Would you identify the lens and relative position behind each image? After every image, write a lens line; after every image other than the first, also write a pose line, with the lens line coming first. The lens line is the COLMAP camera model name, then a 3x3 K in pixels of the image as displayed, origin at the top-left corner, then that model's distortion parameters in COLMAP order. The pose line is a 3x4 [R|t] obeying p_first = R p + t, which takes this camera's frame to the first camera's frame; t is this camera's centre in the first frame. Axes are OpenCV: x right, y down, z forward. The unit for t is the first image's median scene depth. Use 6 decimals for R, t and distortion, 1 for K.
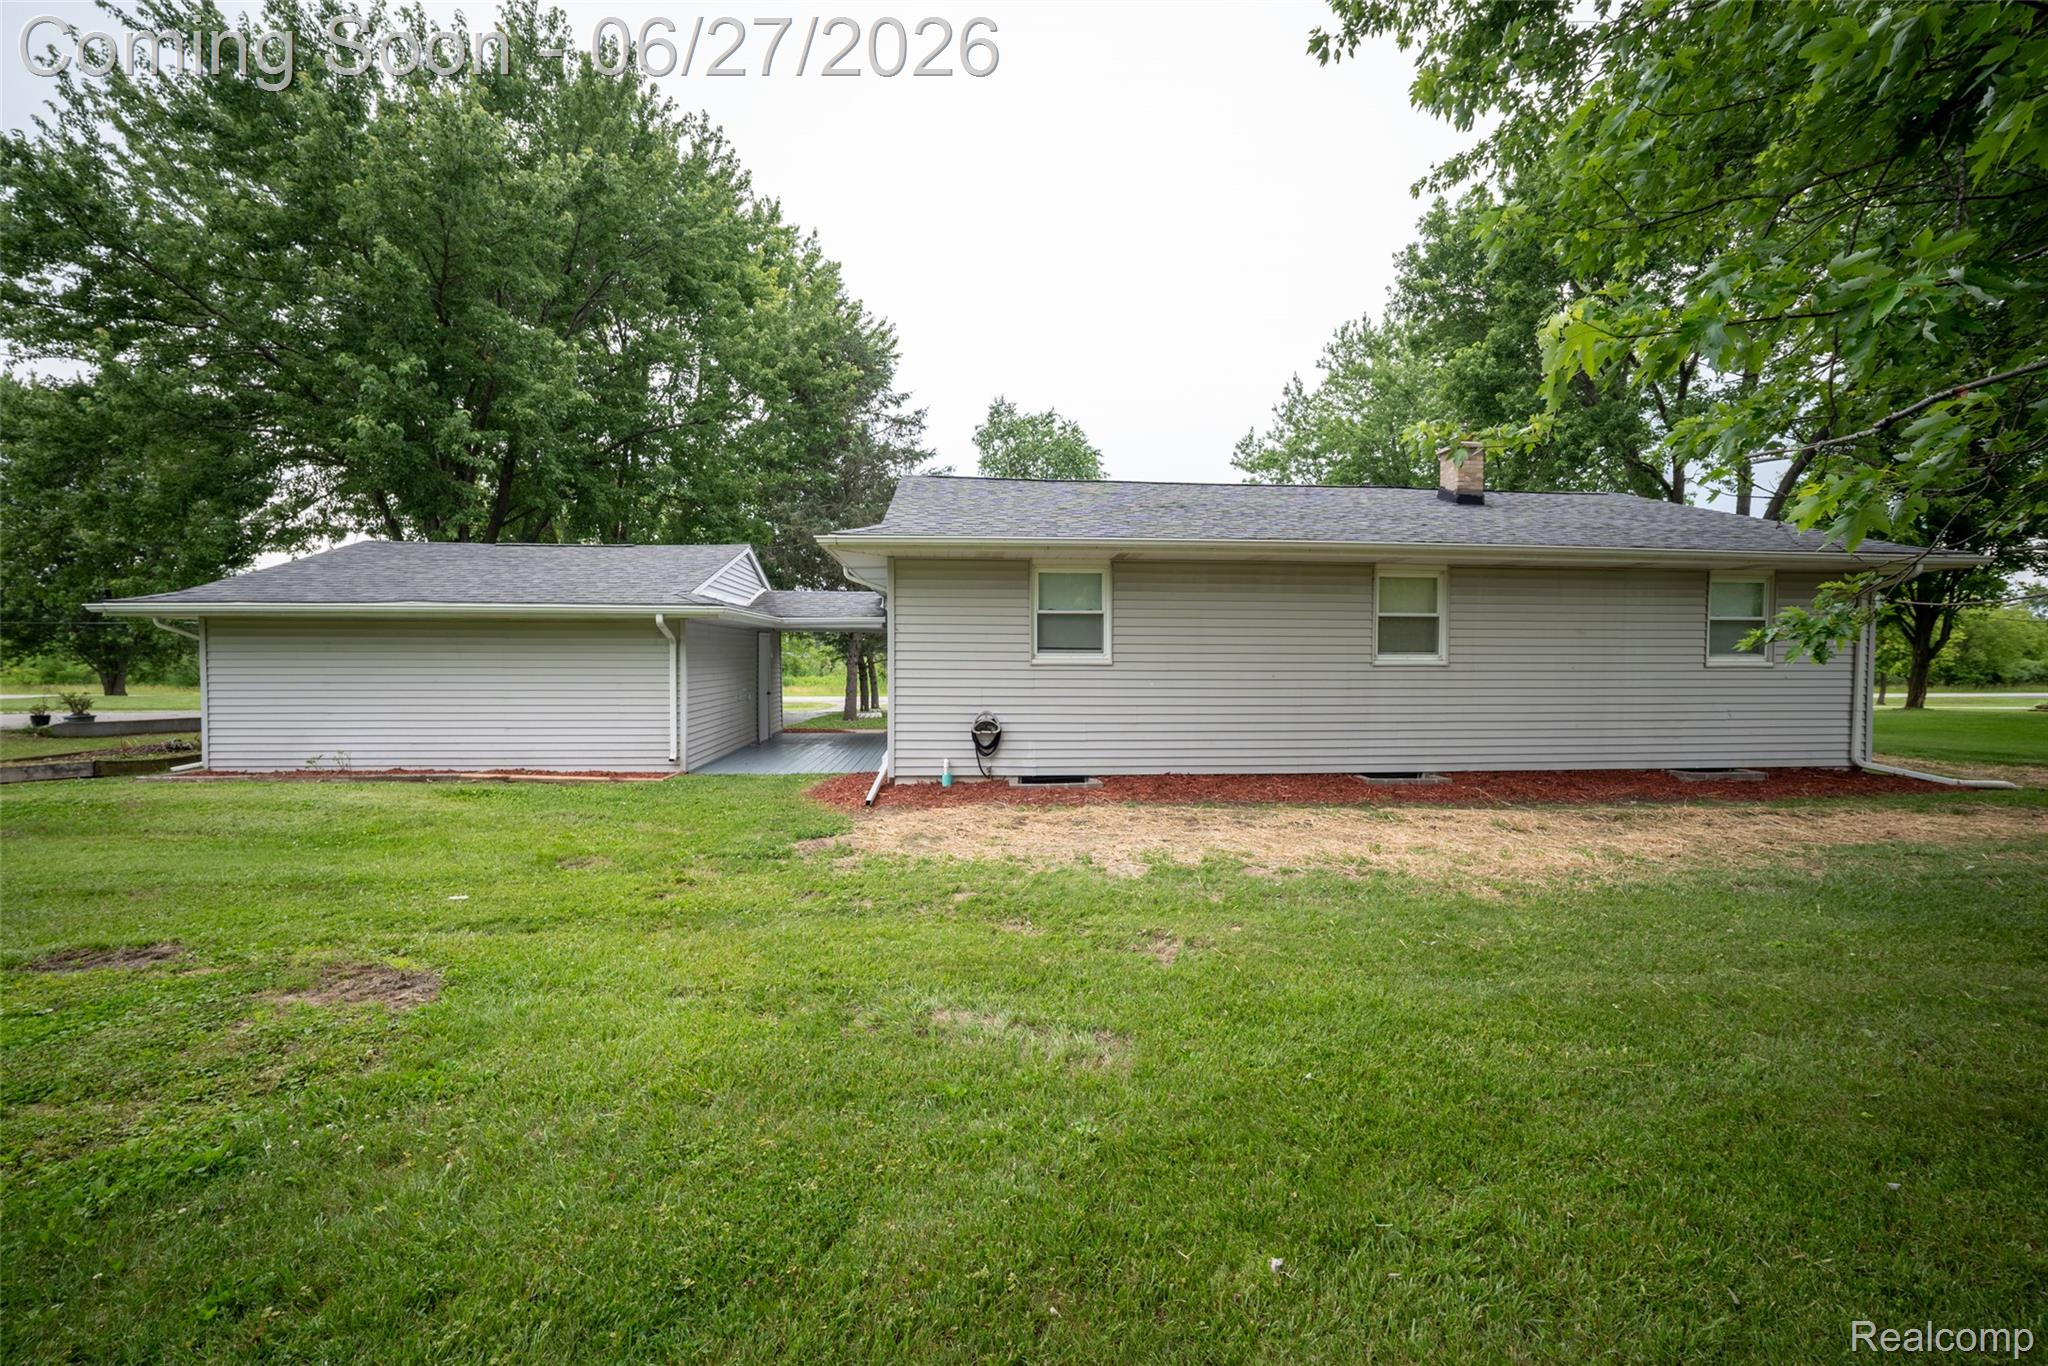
lens RADIAL K [[855.0, 0, 1024.0], [0, 855.0, 683.0], [0, 0, 1]] dist [-0.038281, 0.018672]
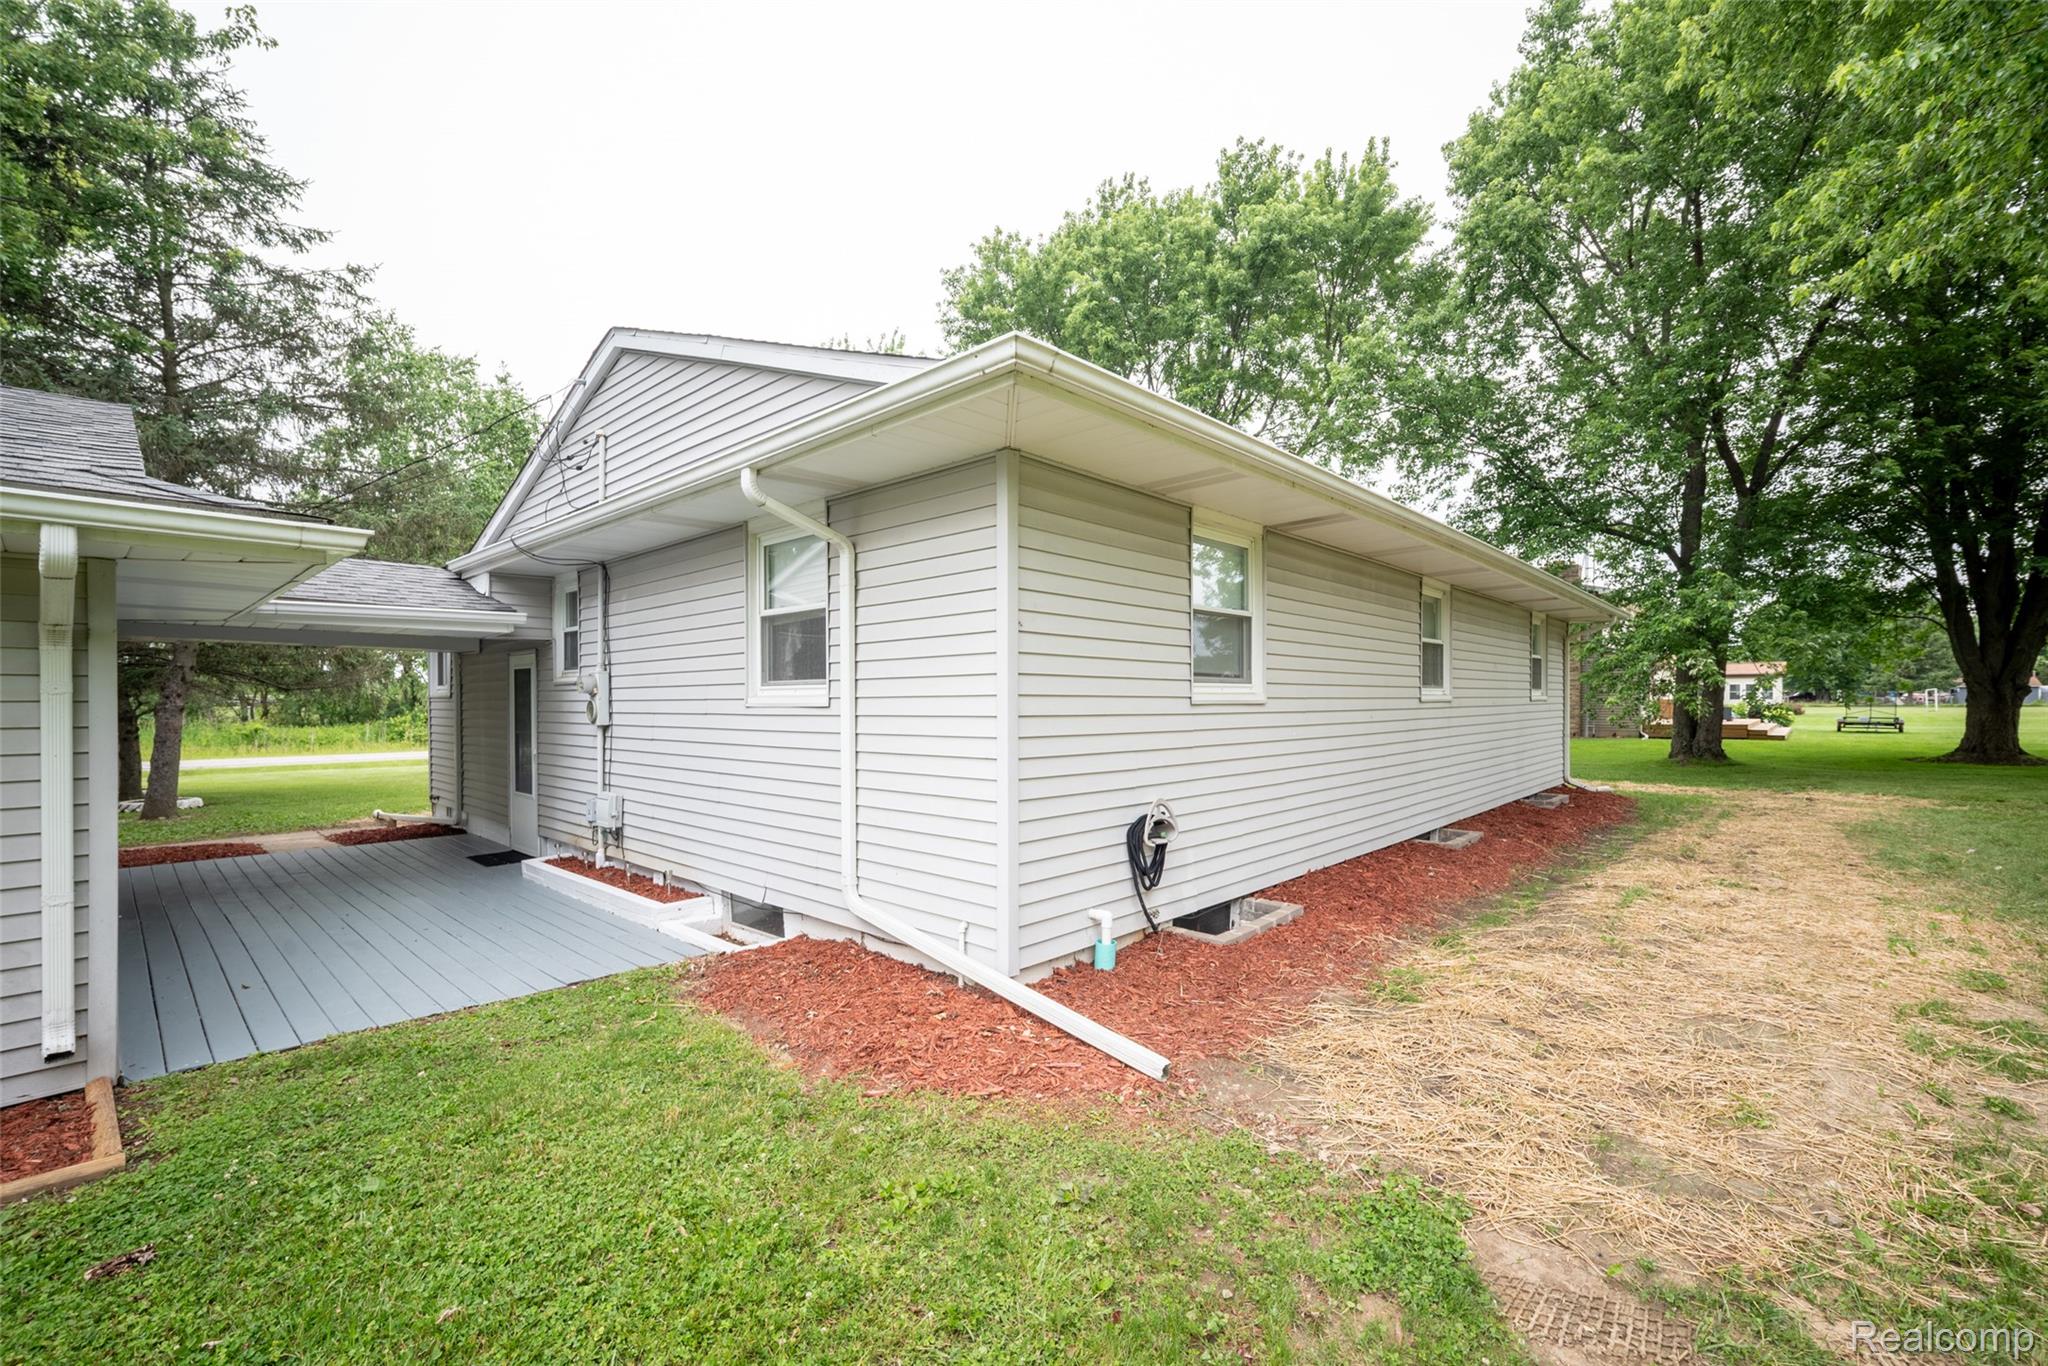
lens RADIAL K [[866.5, 0, 1031.6], [0, 866.5, 704.6], [0, 0, 1]] dist [-0.037480, -0.000054]
pose [[0.713151, -0.007336, 0.700972, -0.441324], [0.028381, 0.999428, -0.018415, -0.013546], [-0.700436, 0.033027, 0.712951, 0.682130]]
